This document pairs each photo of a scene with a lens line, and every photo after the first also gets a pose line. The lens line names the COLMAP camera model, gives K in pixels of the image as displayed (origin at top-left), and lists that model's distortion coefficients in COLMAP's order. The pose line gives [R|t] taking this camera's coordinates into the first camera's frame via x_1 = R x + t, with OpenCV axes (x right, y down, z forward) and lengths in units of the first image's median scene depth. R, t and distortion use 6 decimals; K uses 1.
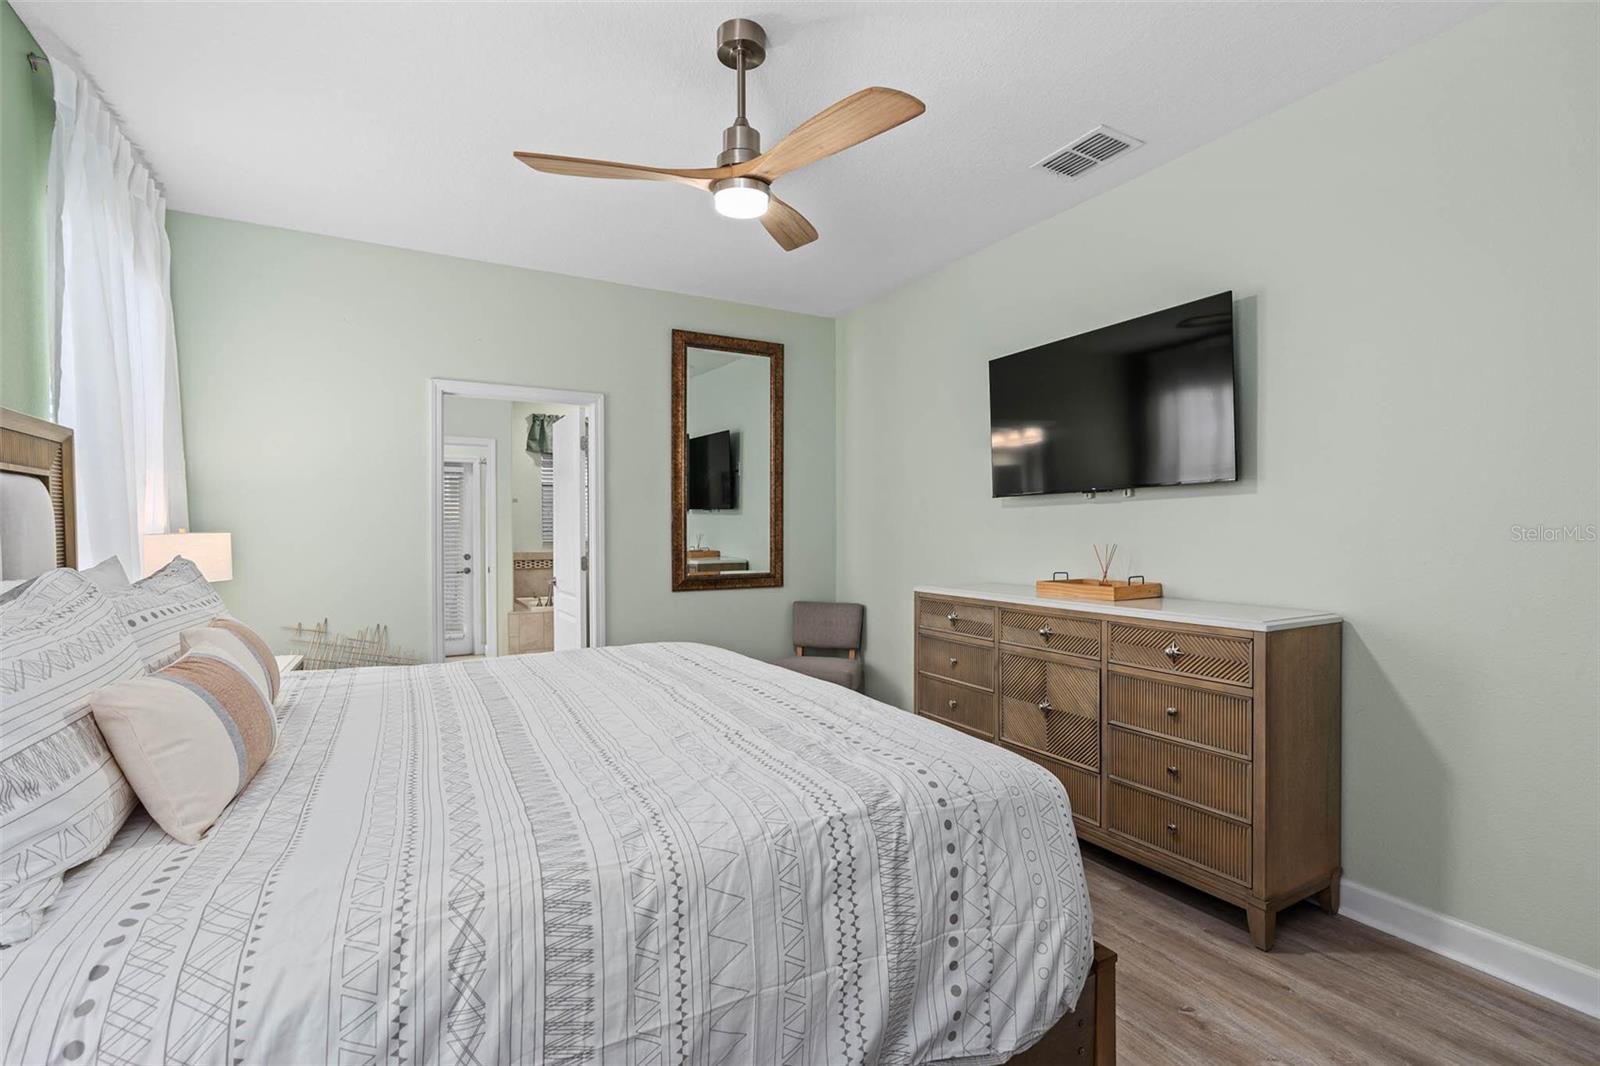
lens RADIAL K [[714.9, 0, 800.0], [0, 714.9, 540.7], [0, 0, 1]] dist [-0.003123, -0.000170]
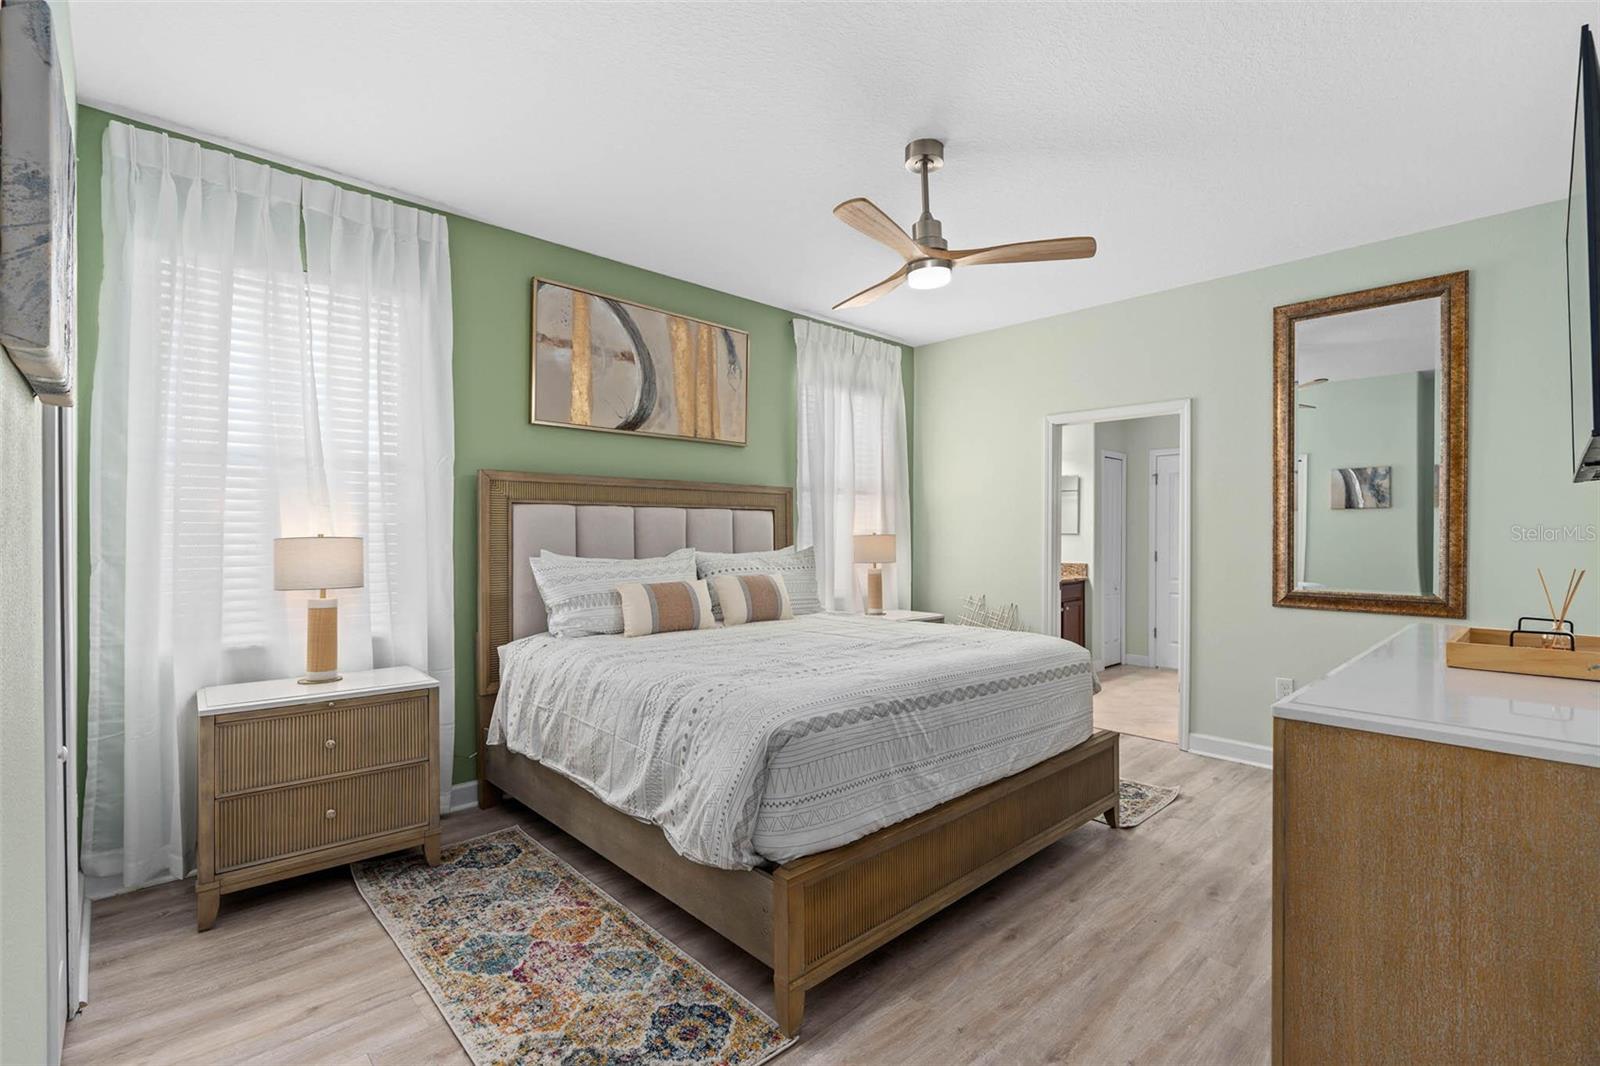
lens RADIAL K [[714.9, 0, 799.6], [0, 714.9, 530.7], [0, 0, 1]] dist [-0.003123, -0.000170]
pose [[0.260006, 0.004478, -0.965597, 1.091890], [-0.021327, 0.999772, -0.001107, -0.018403], [0.965372, 0.020881, 0.260042, 0.453497]]
